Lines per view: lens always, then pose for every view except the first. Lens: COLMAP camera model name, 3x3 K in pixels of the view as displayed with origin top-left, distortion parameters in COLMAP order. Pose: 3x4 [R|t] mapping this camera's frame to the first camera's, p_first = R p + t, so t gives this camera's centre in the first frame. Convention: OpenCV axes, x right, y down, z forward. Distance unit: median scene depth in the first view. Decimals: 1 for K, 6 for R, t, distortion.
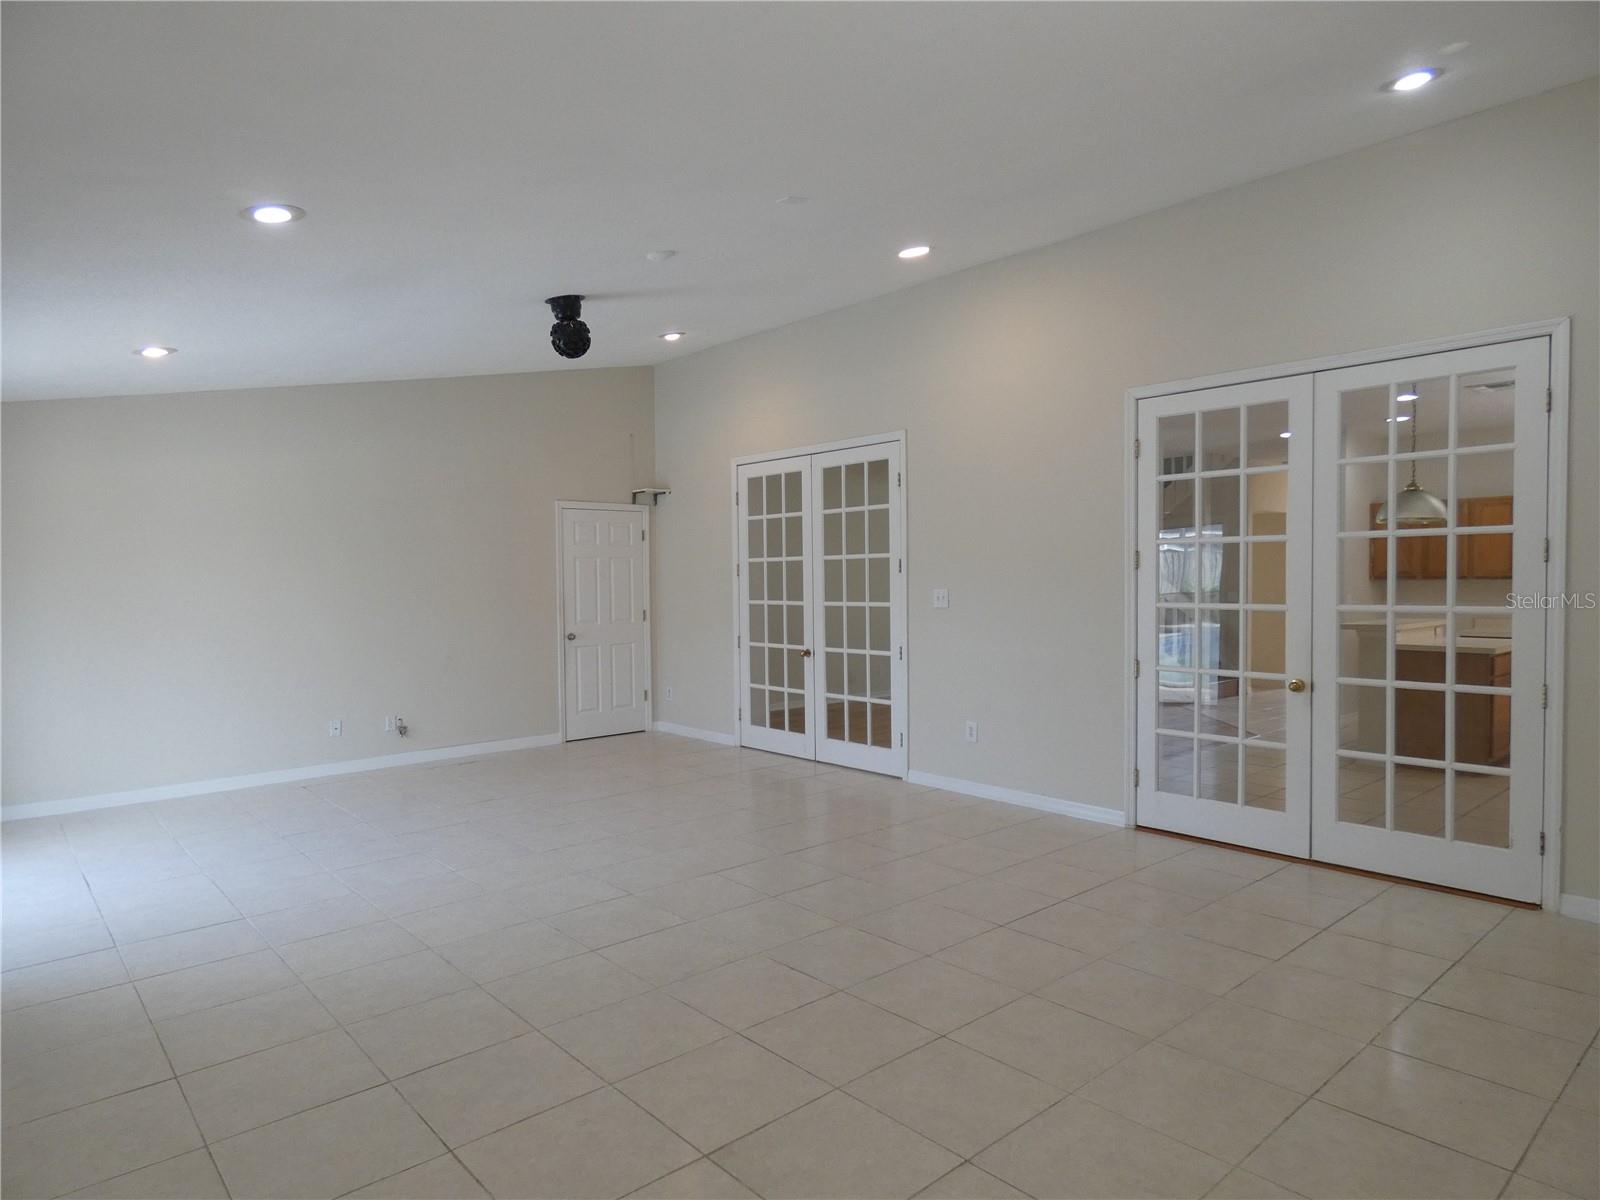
lens RADIAL K [[948.0, 0, 801.2], [0, 948.0, 602.9], [0, 0, 1]] dist [-0.000747, -0.000498]
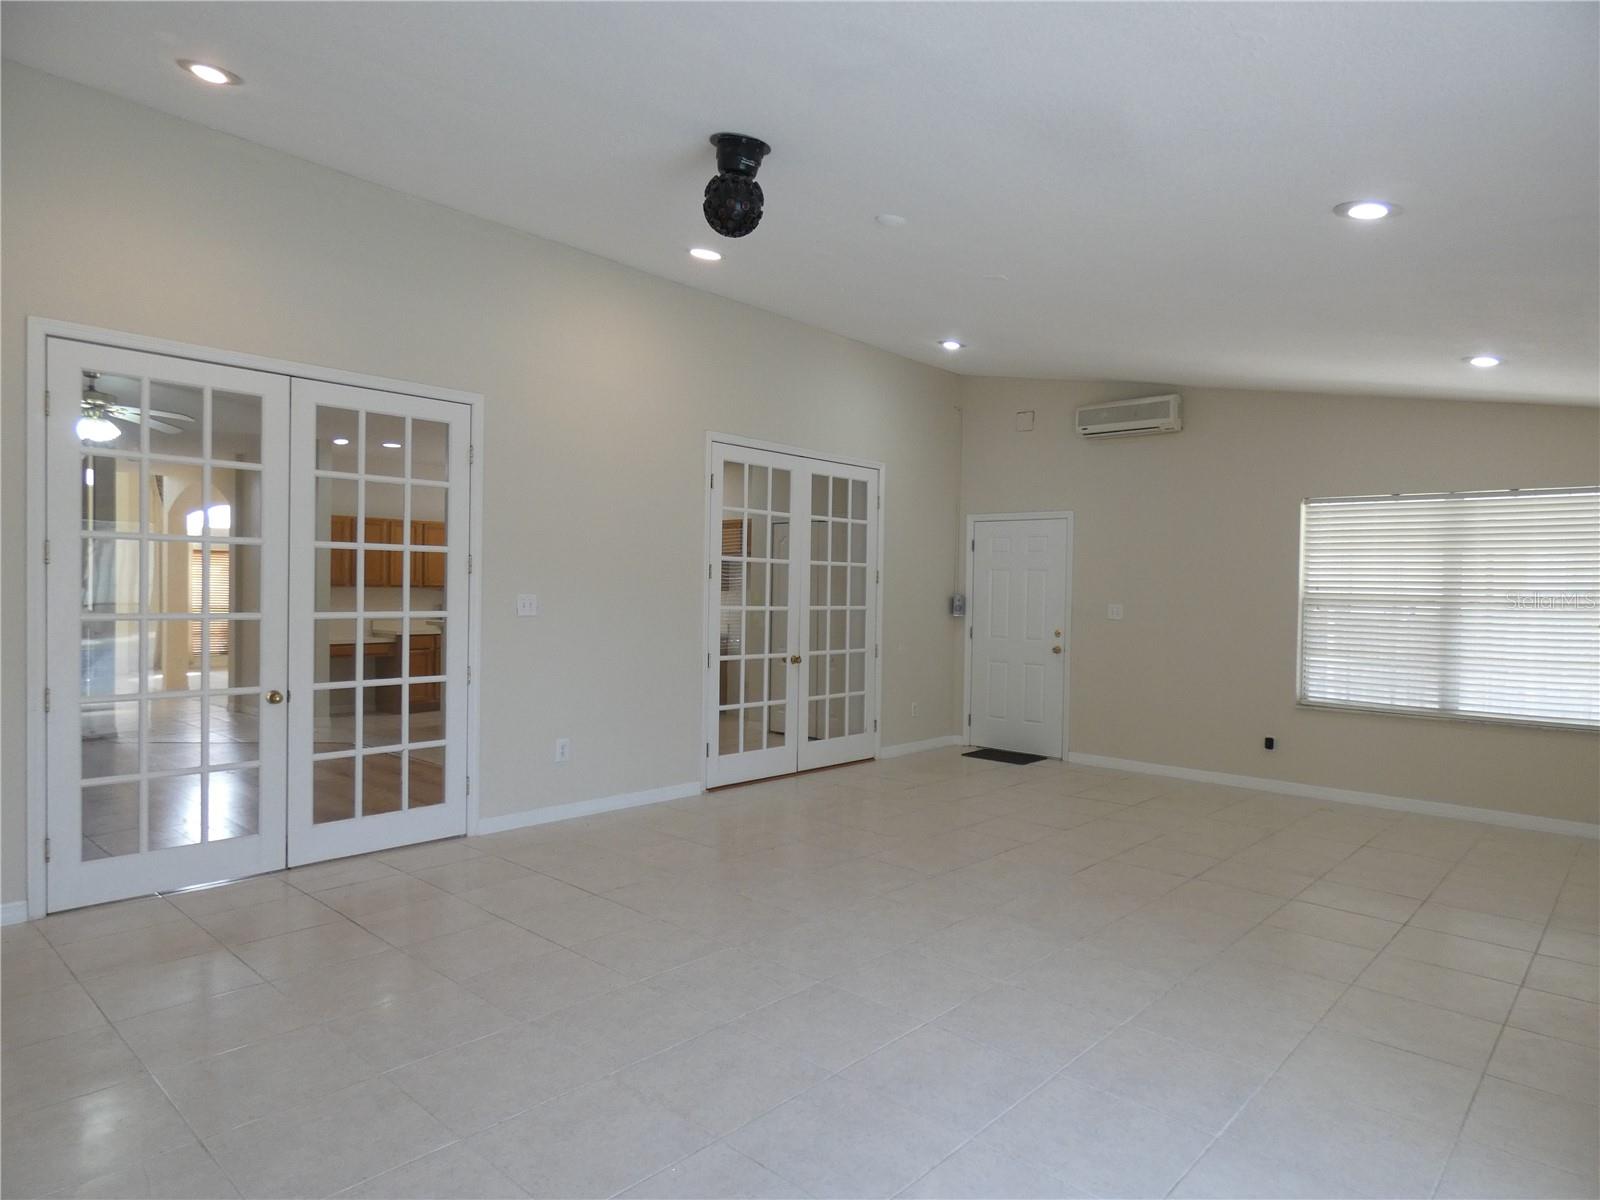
lens RADIAL K [[973.8, 0, 805.3], [0, 973.8, 607.2], [0, 0, 1]] dist [0.001962, -0.020142]
pose [[-0.108092, -0.006962, 0.994117, -0.781174], [0.013068, 0.999879, 0.008423, -0.007246], [-0.994055, 0.013901, -0.107988, 0.869851]]
